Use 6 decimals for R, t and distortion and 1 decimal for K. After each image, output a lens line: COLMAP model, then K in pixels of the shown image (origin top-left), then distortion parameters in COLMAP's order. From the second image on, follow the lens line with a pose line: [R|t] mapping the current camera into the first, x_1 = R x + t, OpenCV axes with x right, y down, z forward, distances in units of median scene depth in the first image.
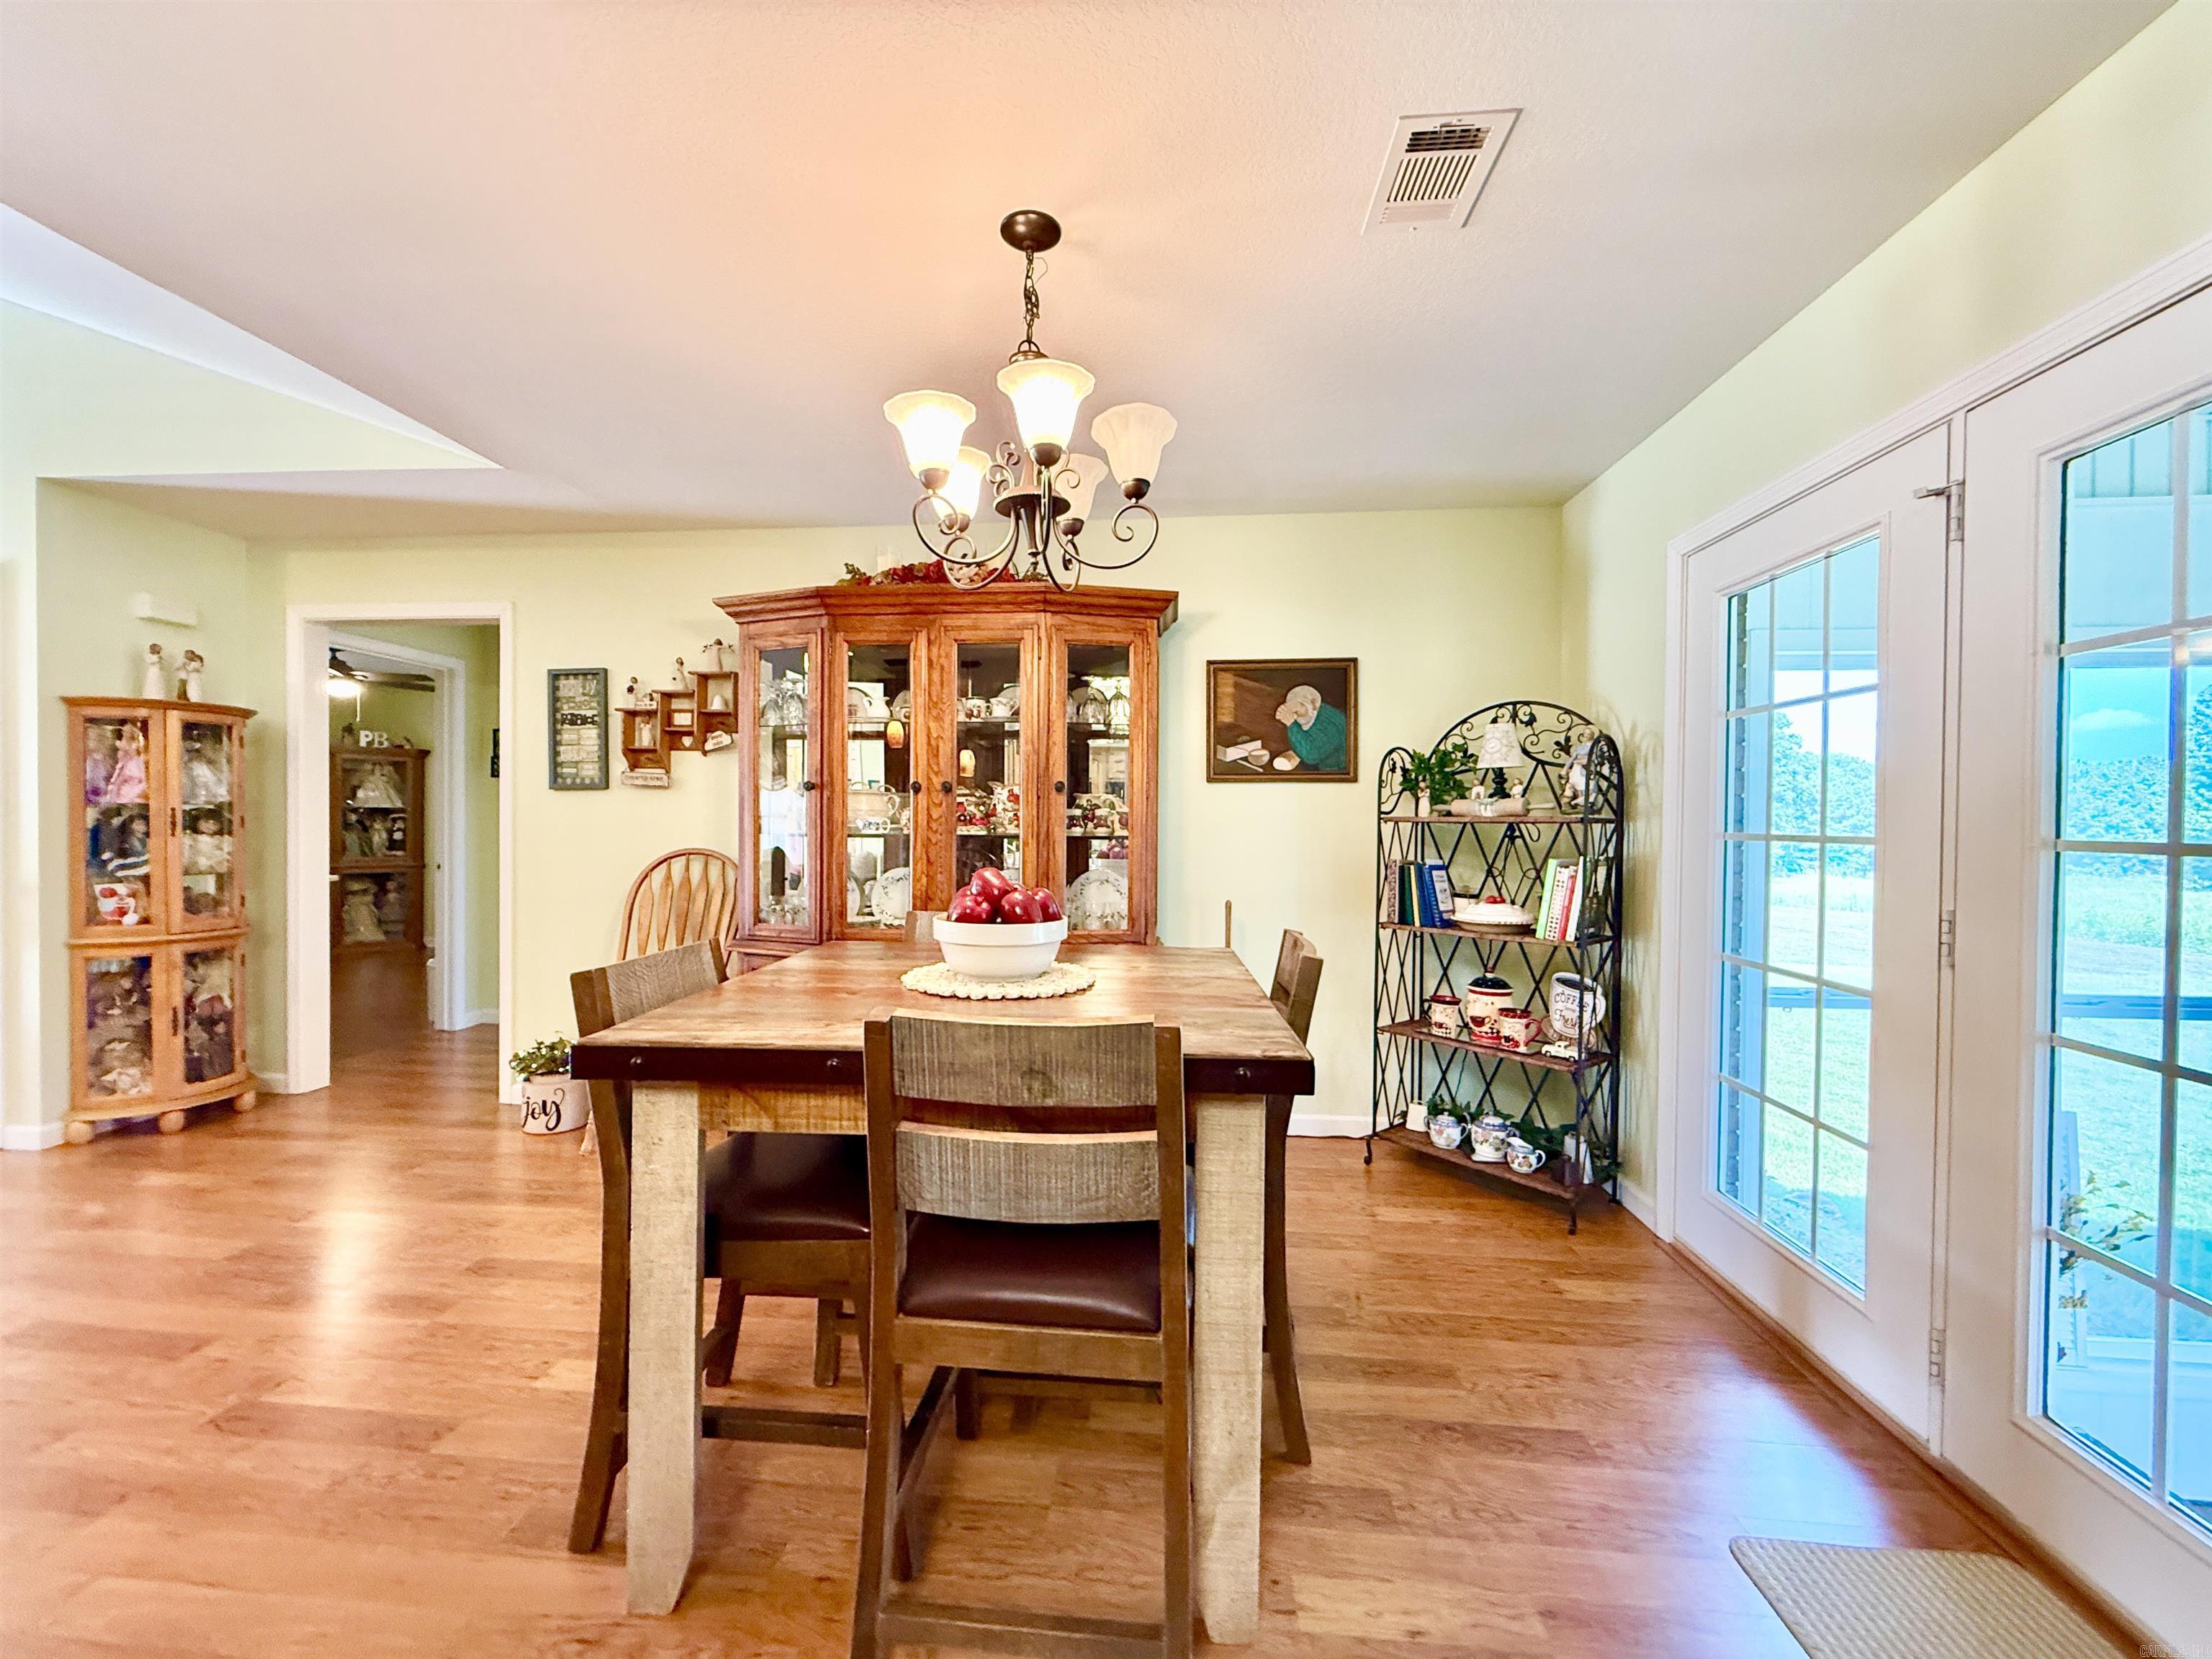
lens RADIAL K [[878.3, 0, 1110.5], [0, 878.3, 822.3], [0, 0, 1]] dist [-0.000644, 0.000174]
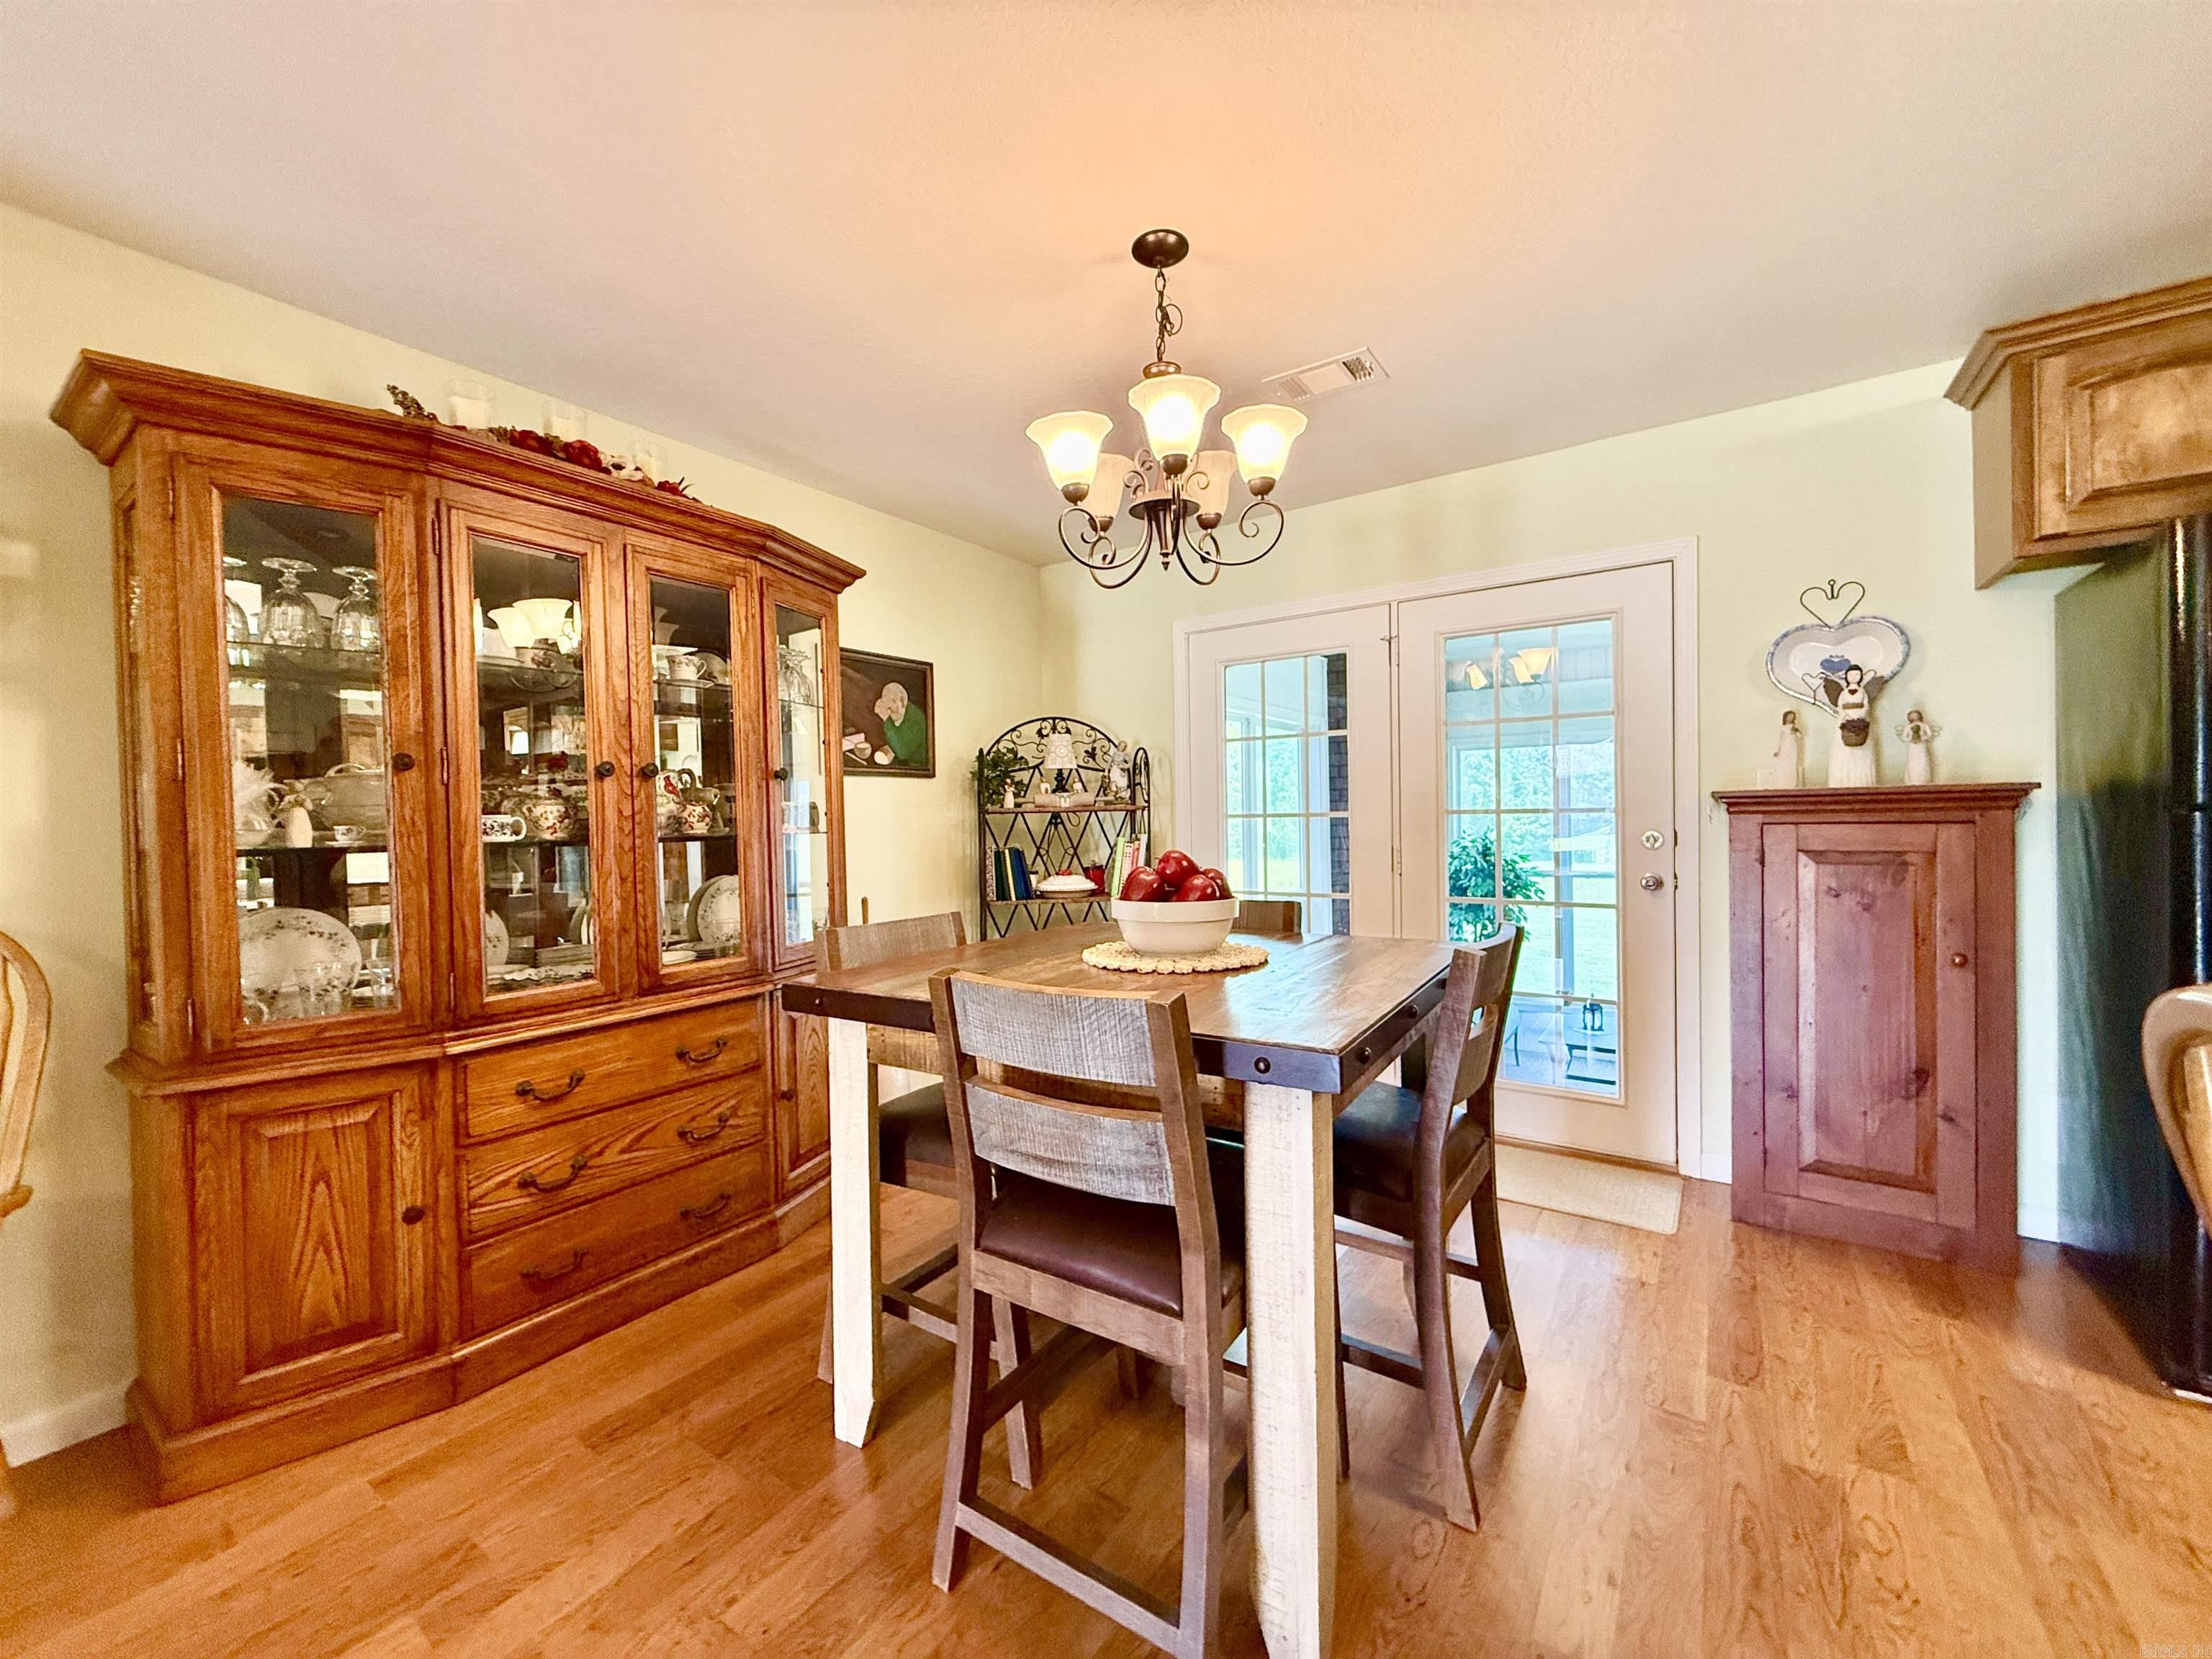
lens RADIAL K [[878.3, 0, 1097.0], [0, 878.3, 827.8], [0, 0, 1]] dist [-0.000644, 0.000174]
pose [[0.492387, -0.027175, 0.869952, -0.590364], [0.025170, 0.999539, 0.016977, 0.002583], [-0.870012, 0.013537, 0.492844, 0.306484]]
